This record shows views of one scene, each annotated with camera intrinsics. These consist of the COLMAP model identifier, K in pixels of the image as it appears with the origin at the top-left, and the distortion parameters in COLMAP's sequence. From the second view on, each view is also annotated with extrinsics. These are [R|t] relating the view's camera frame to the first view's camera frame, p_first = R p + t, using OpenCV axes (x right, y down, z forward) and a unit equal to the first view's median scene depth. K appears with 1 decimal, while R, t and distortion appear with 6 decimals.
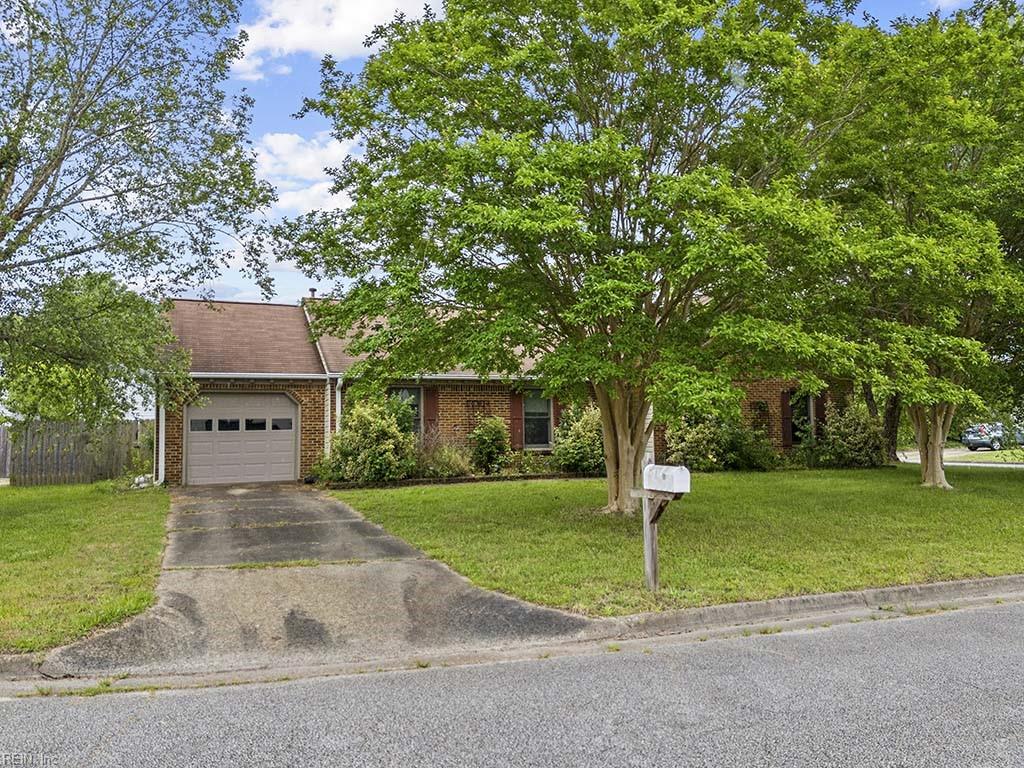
lens RADIAL K [[720.6, 0, 512.0], [0, 720.6, 384.0], [0, 0, 1]] dist [0.064553, -0.056126]
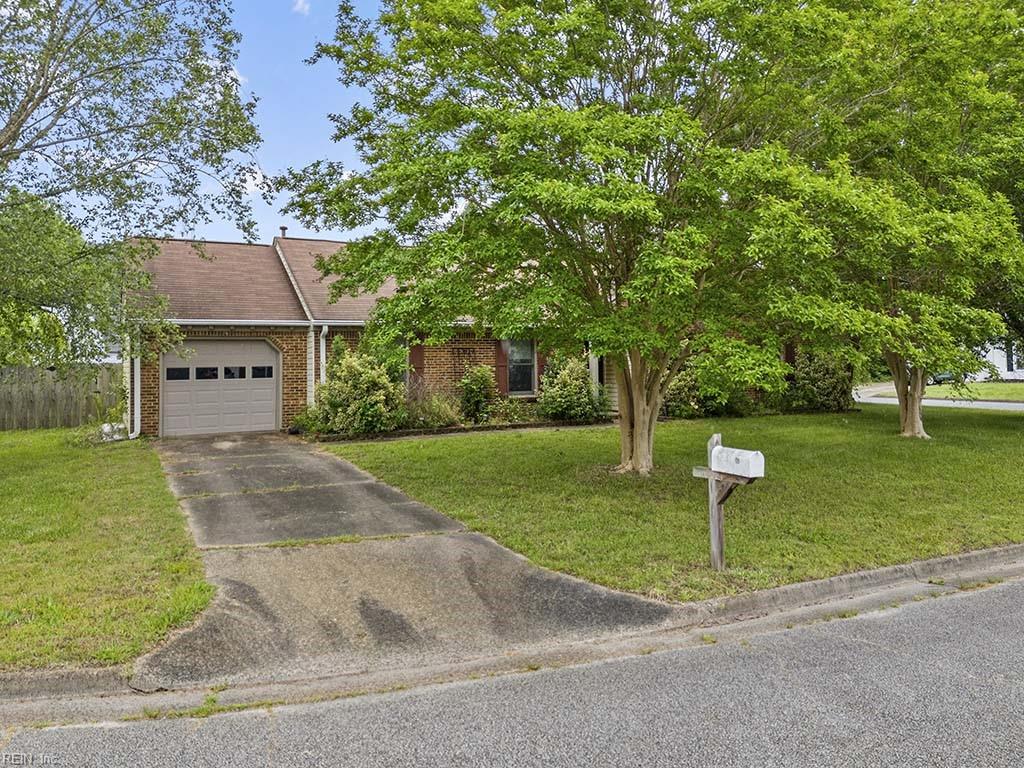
lens RADIAL K [[724.2, 0, 511.1], [0, 724.2, 339.2], [0, 0, 1]] dist [0.054548, -0.037773]
pose [[0.996591, 0.004934, 0.082357, -0.145784], [-0.007999, 0.999286, 0.036934, -0.058648], [-0.082116, -0.037467, 0.995918, 0.018572]]
